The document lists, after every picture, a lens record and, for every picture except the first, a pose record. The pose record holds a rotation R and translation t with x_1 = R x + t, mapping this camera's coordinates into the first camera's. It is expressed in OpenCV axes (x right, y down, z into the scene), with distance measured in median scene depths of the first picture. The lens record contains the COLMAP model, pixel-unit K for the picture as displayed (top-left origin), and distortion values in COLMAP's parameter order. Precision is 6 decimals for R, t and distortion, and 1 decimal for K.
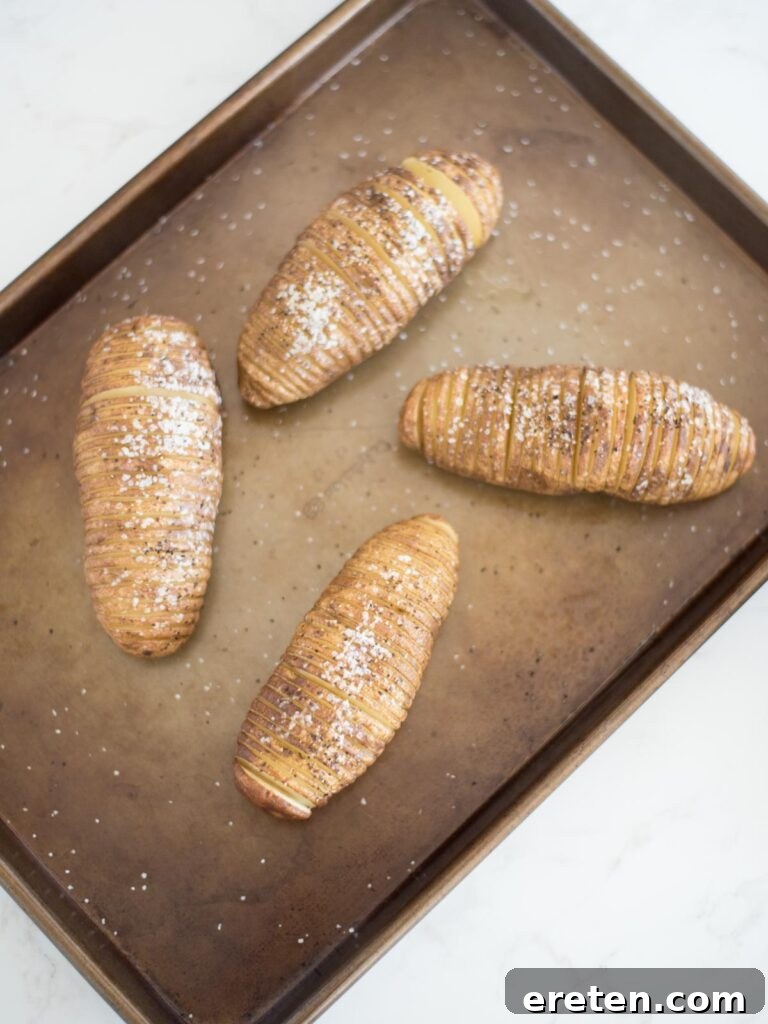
lens RADIAL K [[1850.5, 0, 384.0], [0, 1850.5, 512.0], [0, 0, 1]] dist [-0.177294, 0.152640]
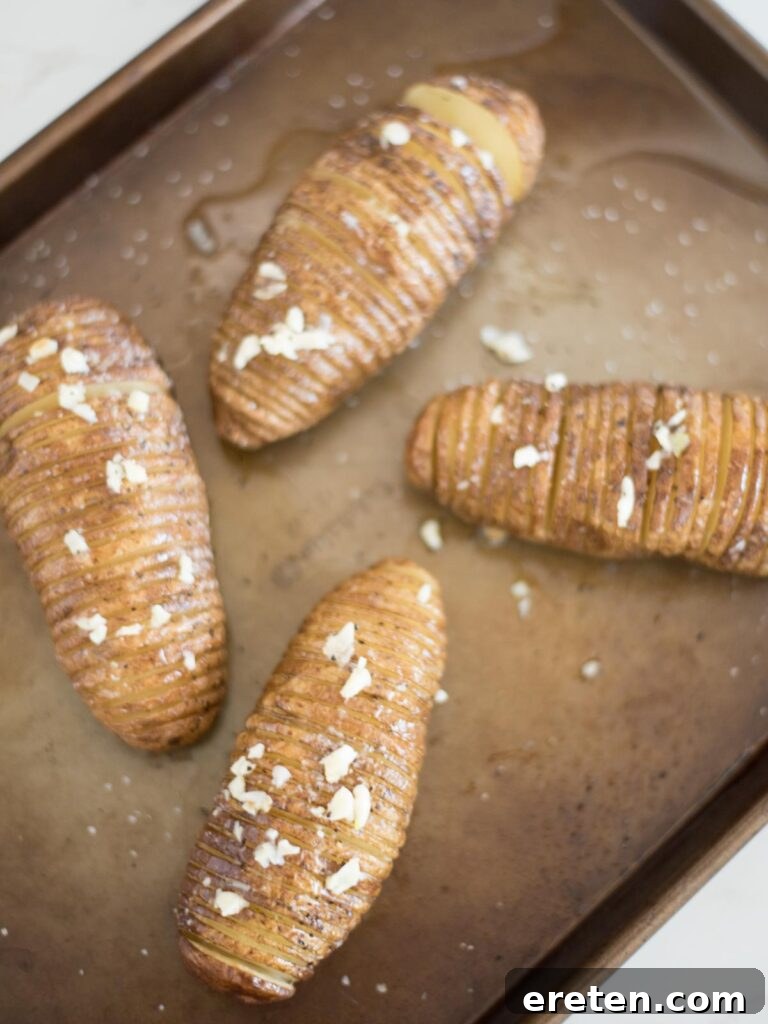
lens RADIAL K [[1298.2, 0, 384.0], [0, 1298.2, 512.0], [0, 0, 1]] dist [0.195879, -1.047574]
pose [[0.999800, 0.018951, -0.006342, 0.003765], [-0.019483, 0.994965, -0.098316, 0.024474], [0.004447, 0.098419, 0.995135, 0.479484]]
